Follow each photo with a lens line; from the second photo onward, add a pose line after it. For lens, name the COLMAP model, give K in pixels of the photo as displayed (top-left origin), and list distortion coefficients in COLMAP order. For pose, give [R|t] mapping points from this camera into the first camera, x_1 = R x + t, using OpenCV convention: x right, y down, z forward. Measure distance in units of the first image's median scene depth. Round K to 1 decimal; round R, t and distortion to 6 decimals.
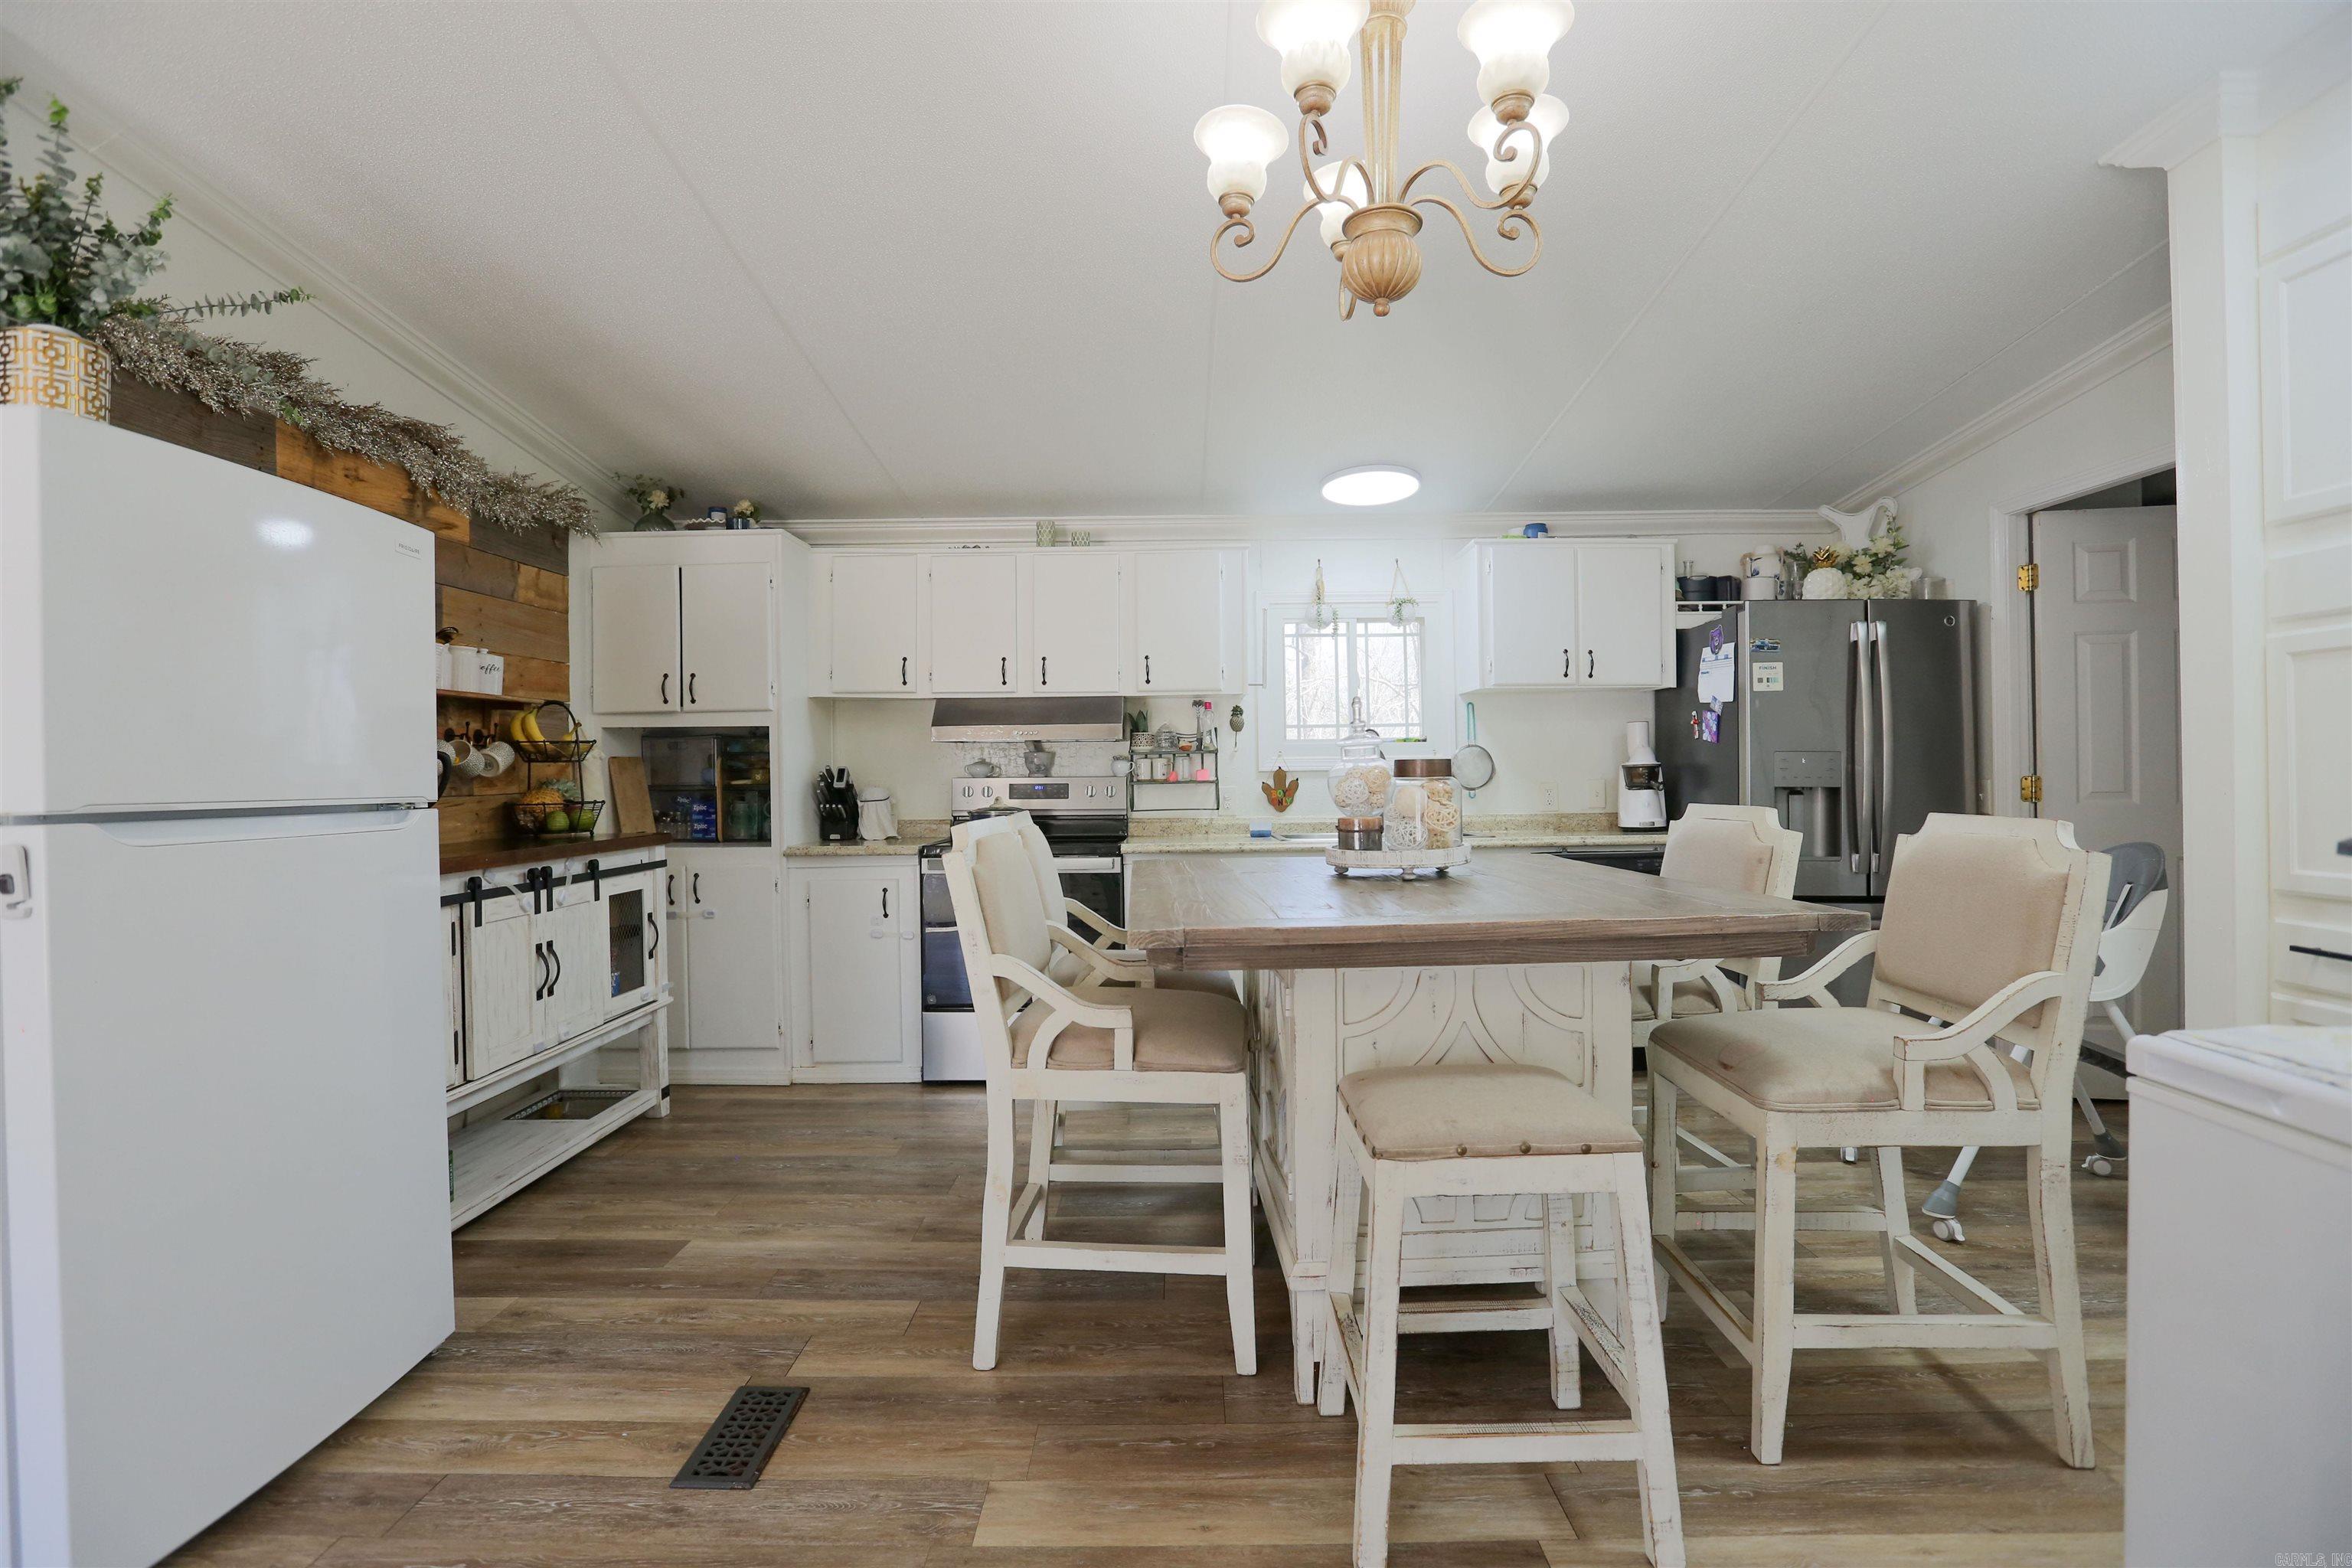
lens RADIAL K [[1071.0, 0, 1176.6], [0, 1071.0, 784.7], [0, 0, 1]] dist [-0.054462, 0.018898]
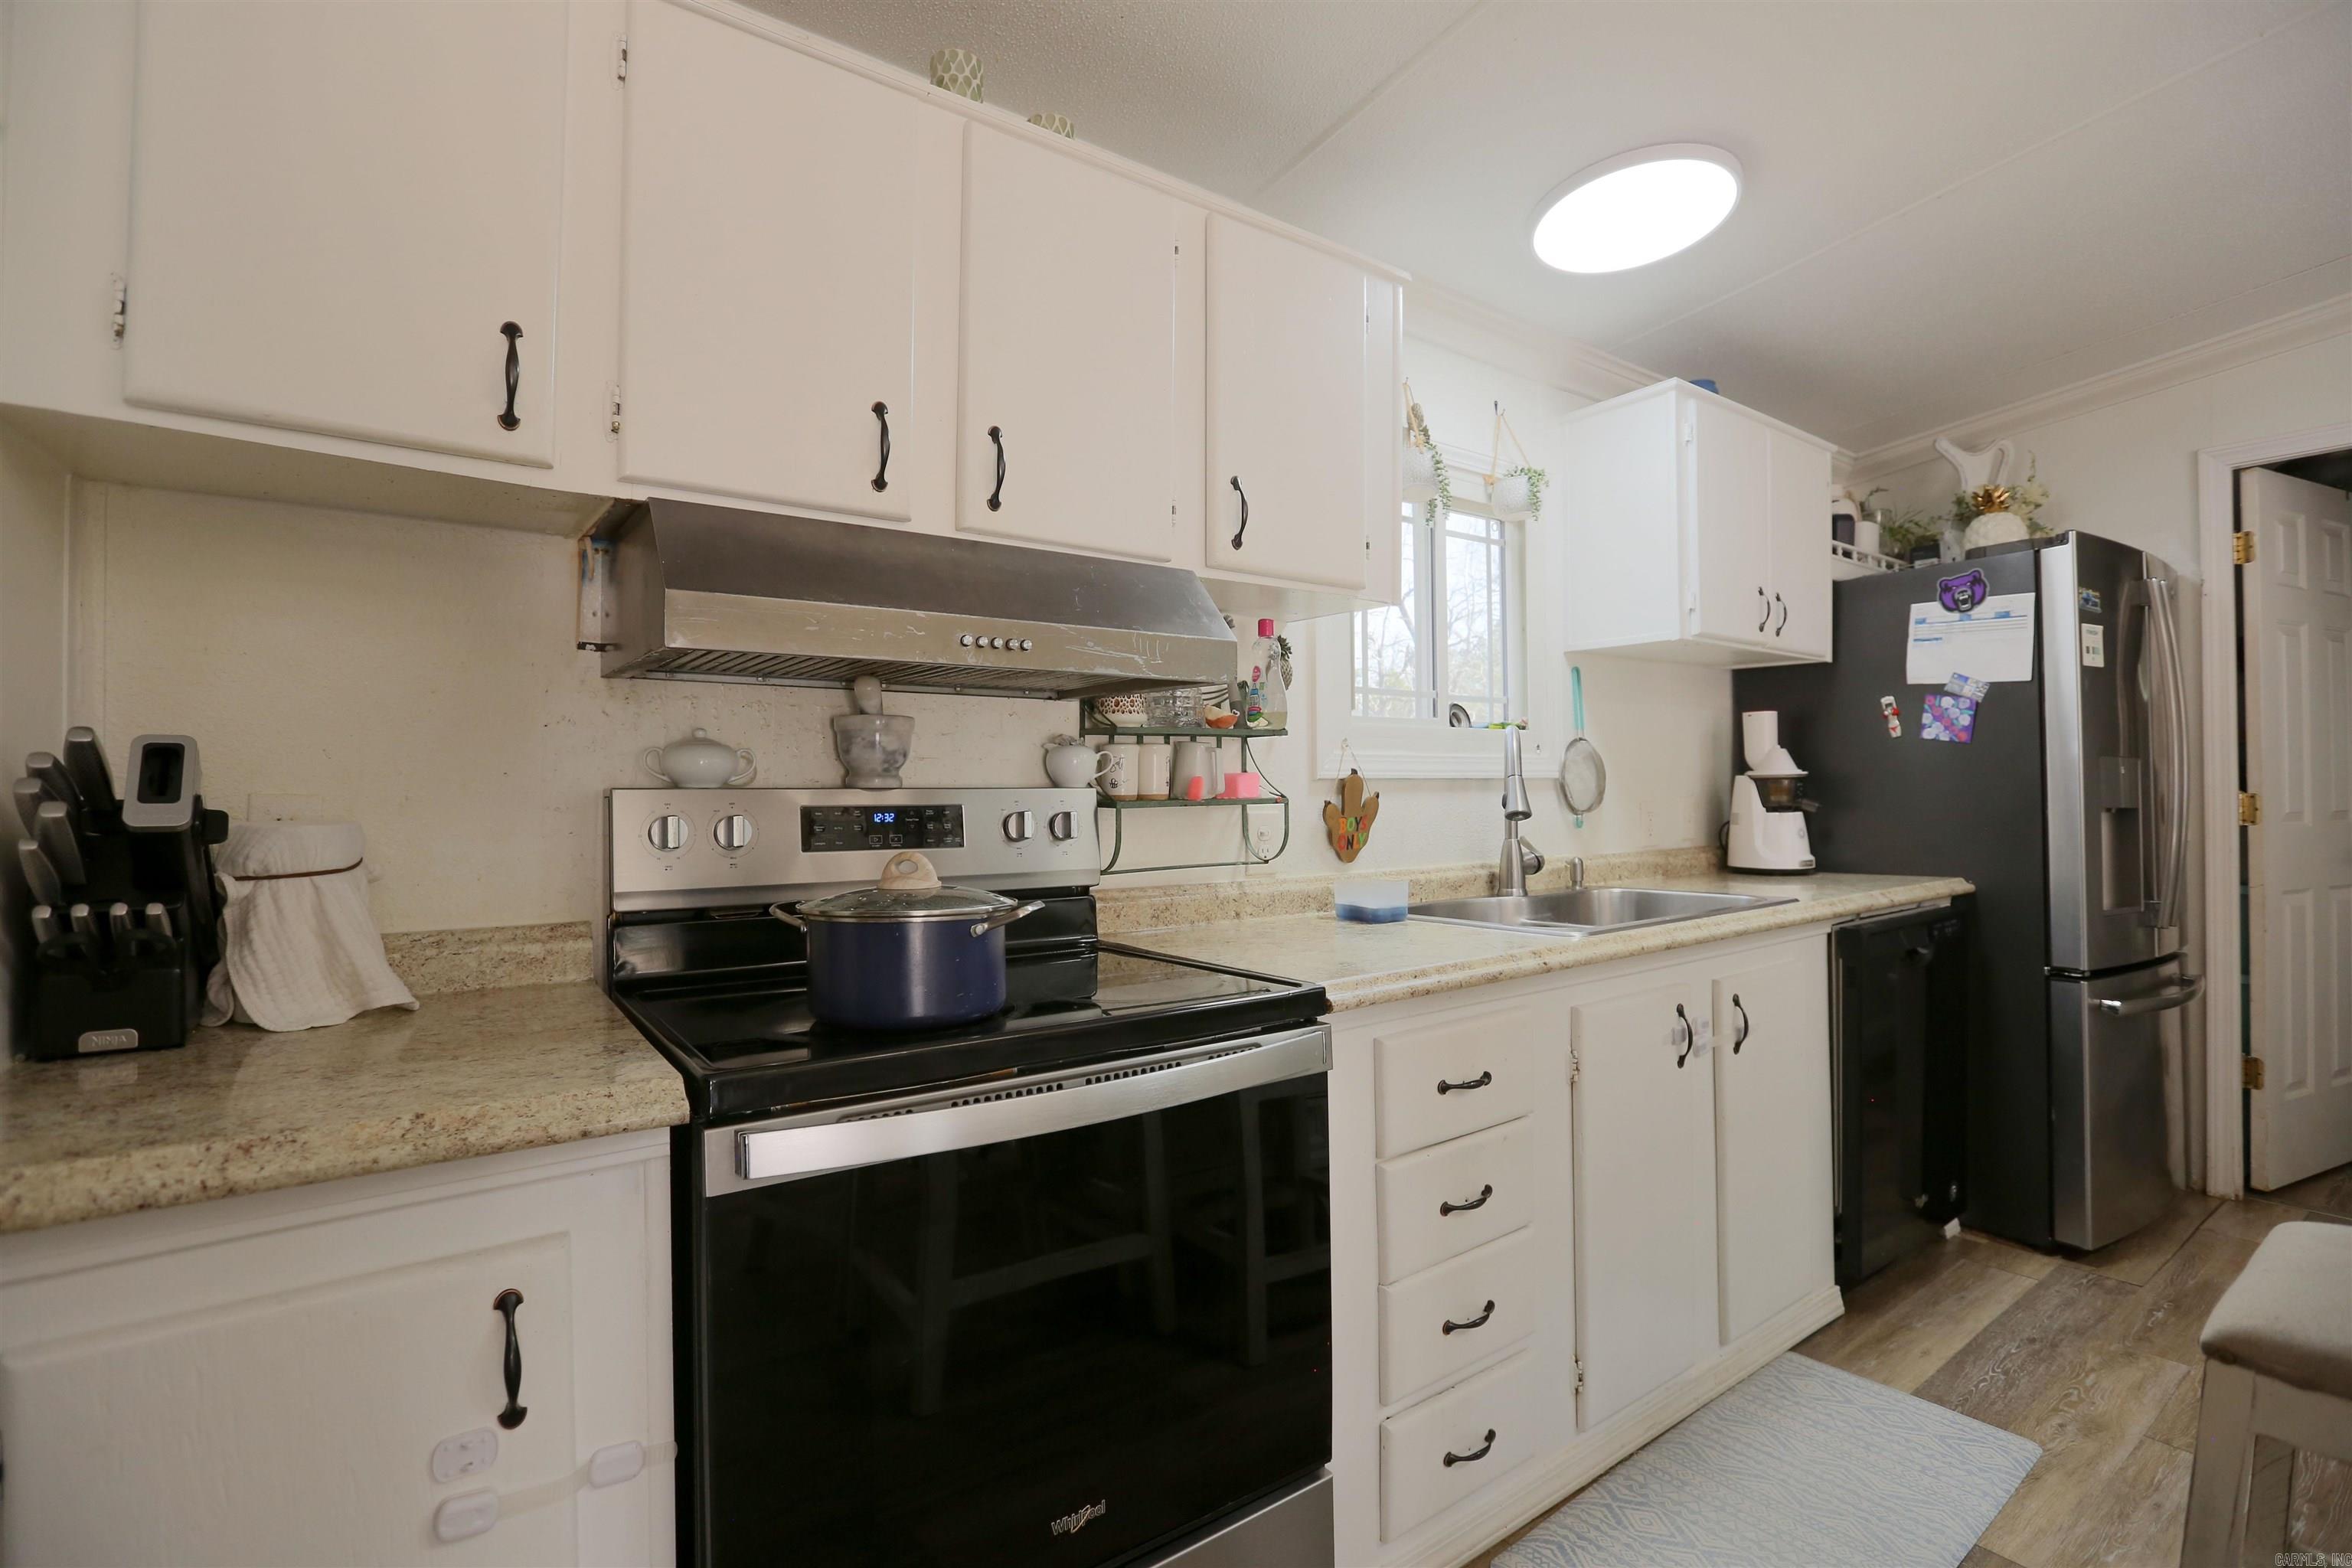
lens RADIAL K [[1071.0, 0, 1164.8], [0, 1071.0, 777.8], [0, 0, 1]] dist [-0.054462, 0.018898]
pose [[0.814264, 0.011870, 0.580373, -0.272432], [0.000348, 0.999781, -0.020936, -0.003168], [-0.580494, 0.017249, 0.814082, 0.704377]]
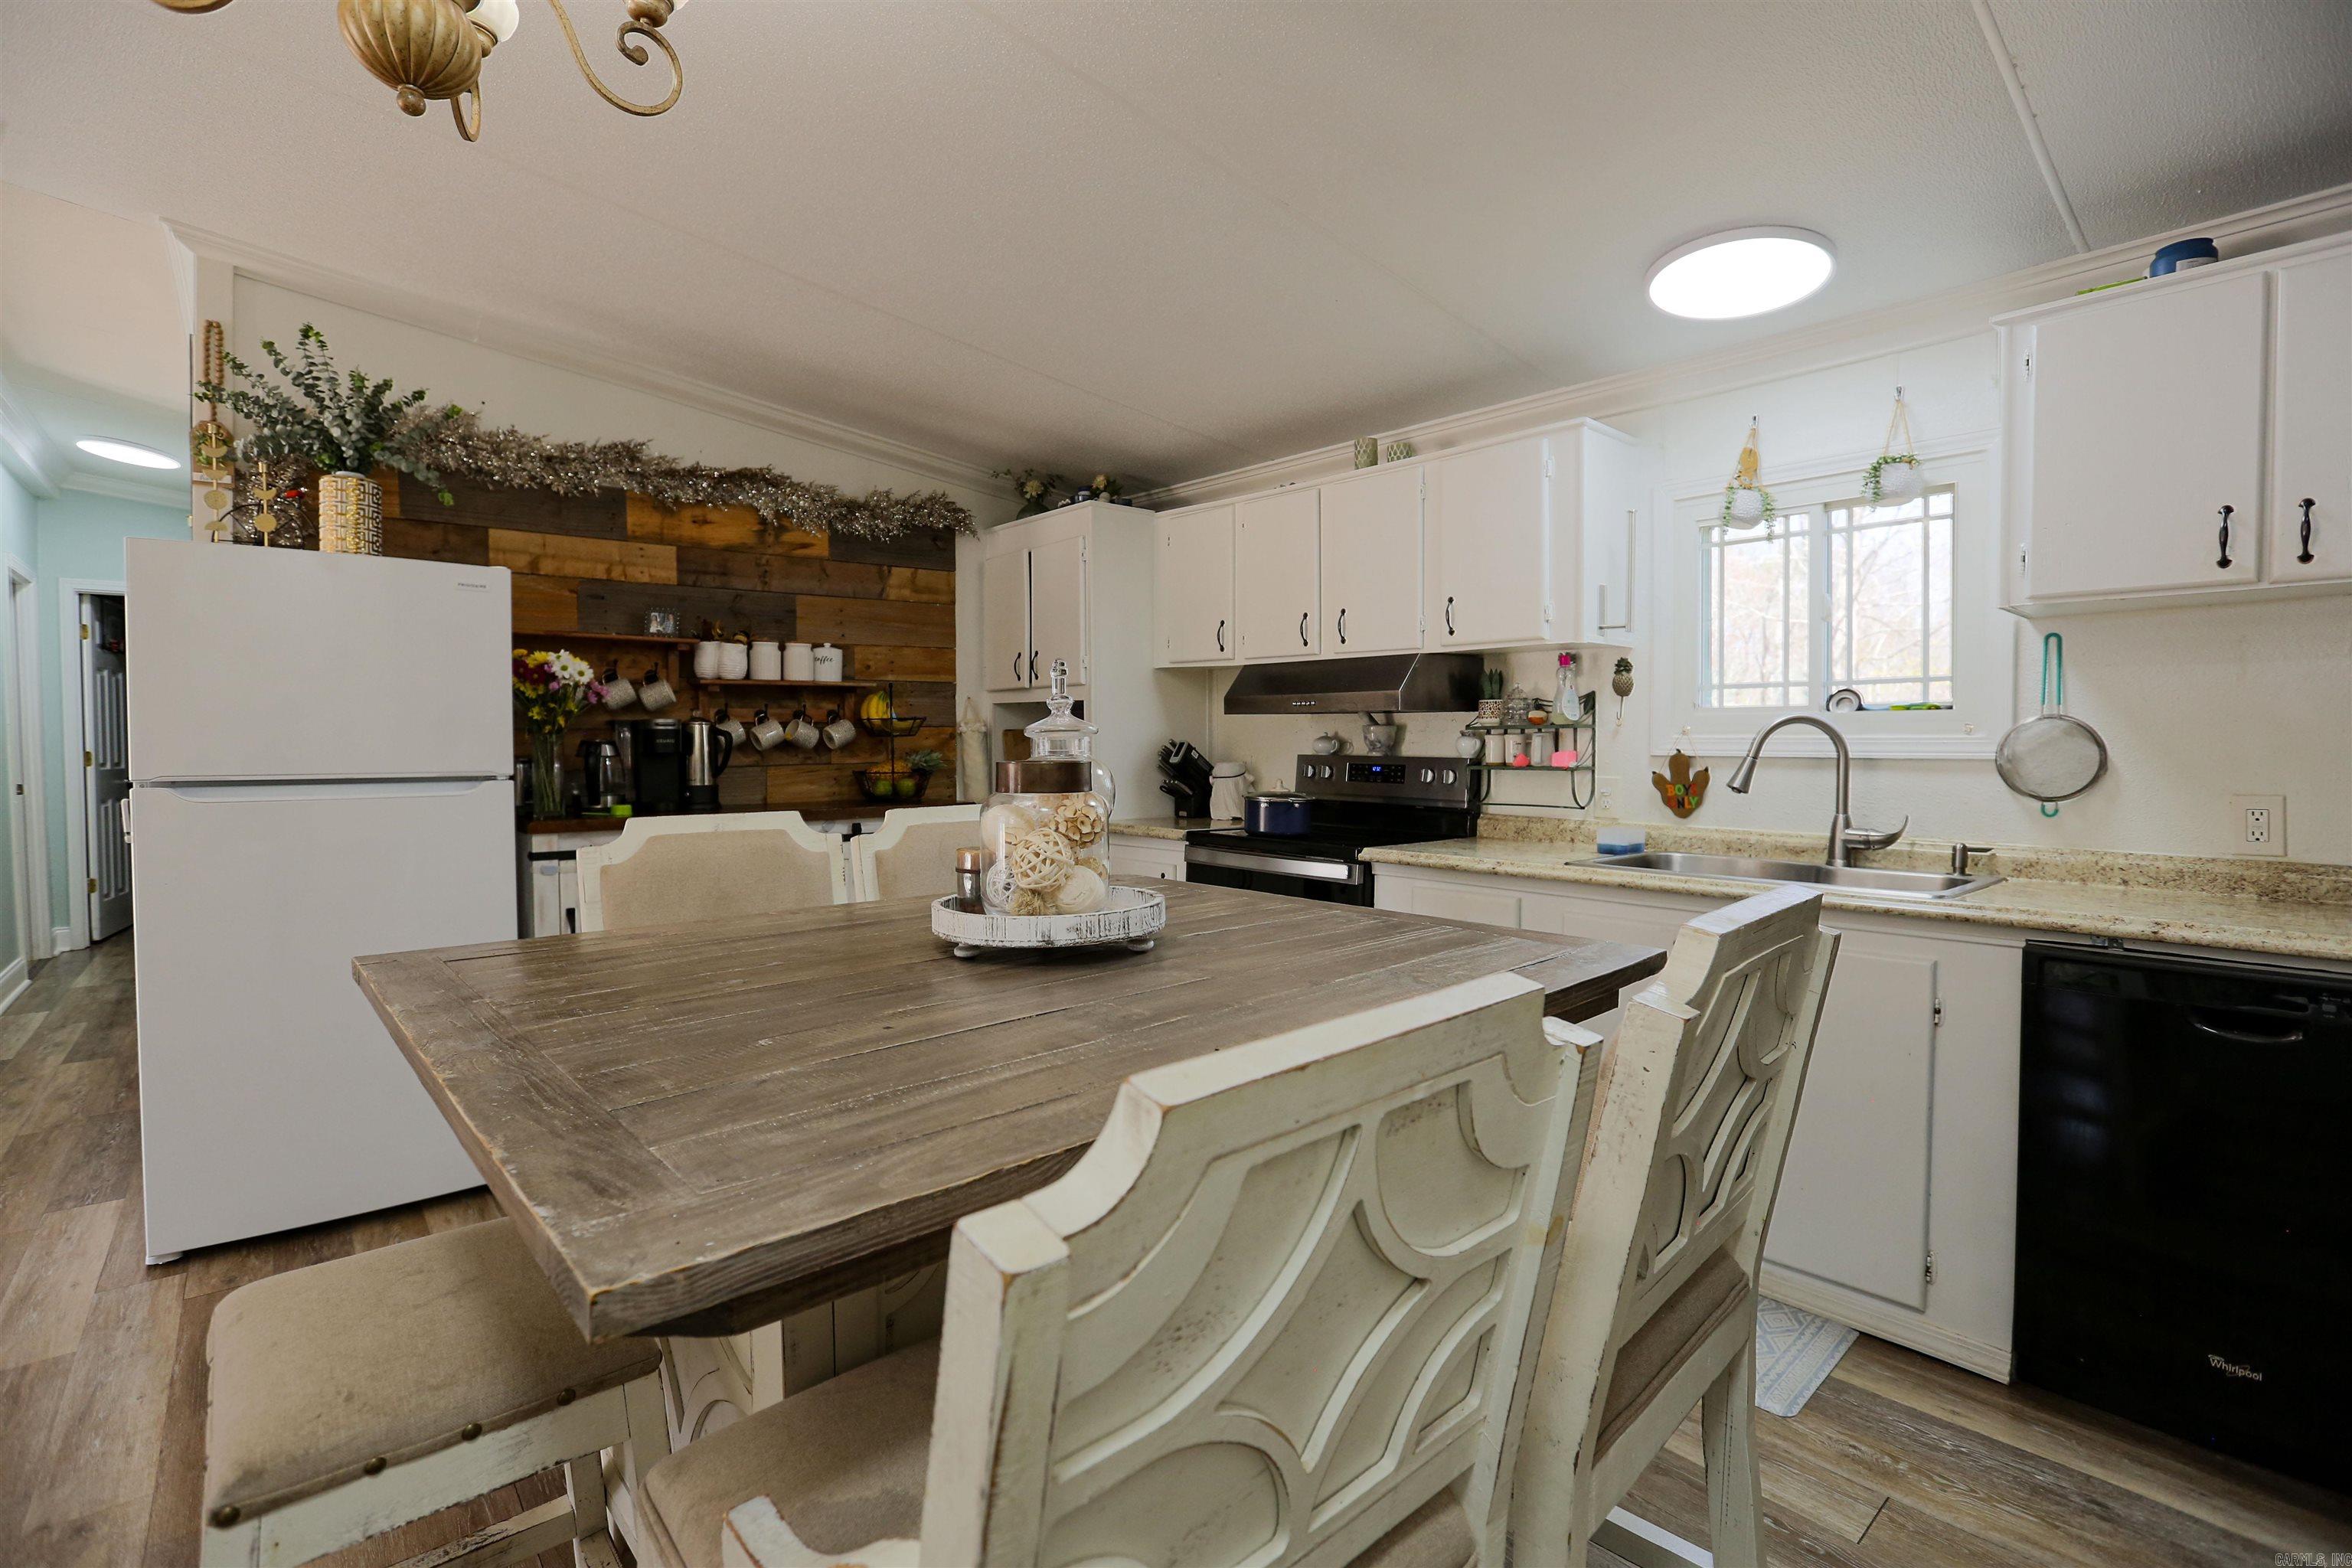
lens RADIAL K [[1071.0, 0, 1164.3], [0, 1071.0, 781.2], [0, 0, 1]] dist [-0.054462, 0.018898]
pose [[0.656342, 0.042458, -0.753268, 0.404144], [-0.014238, 0.998934, 0.043900, -0.022847], [0.754329, -0.018089, 0.656247, 0.365868]]
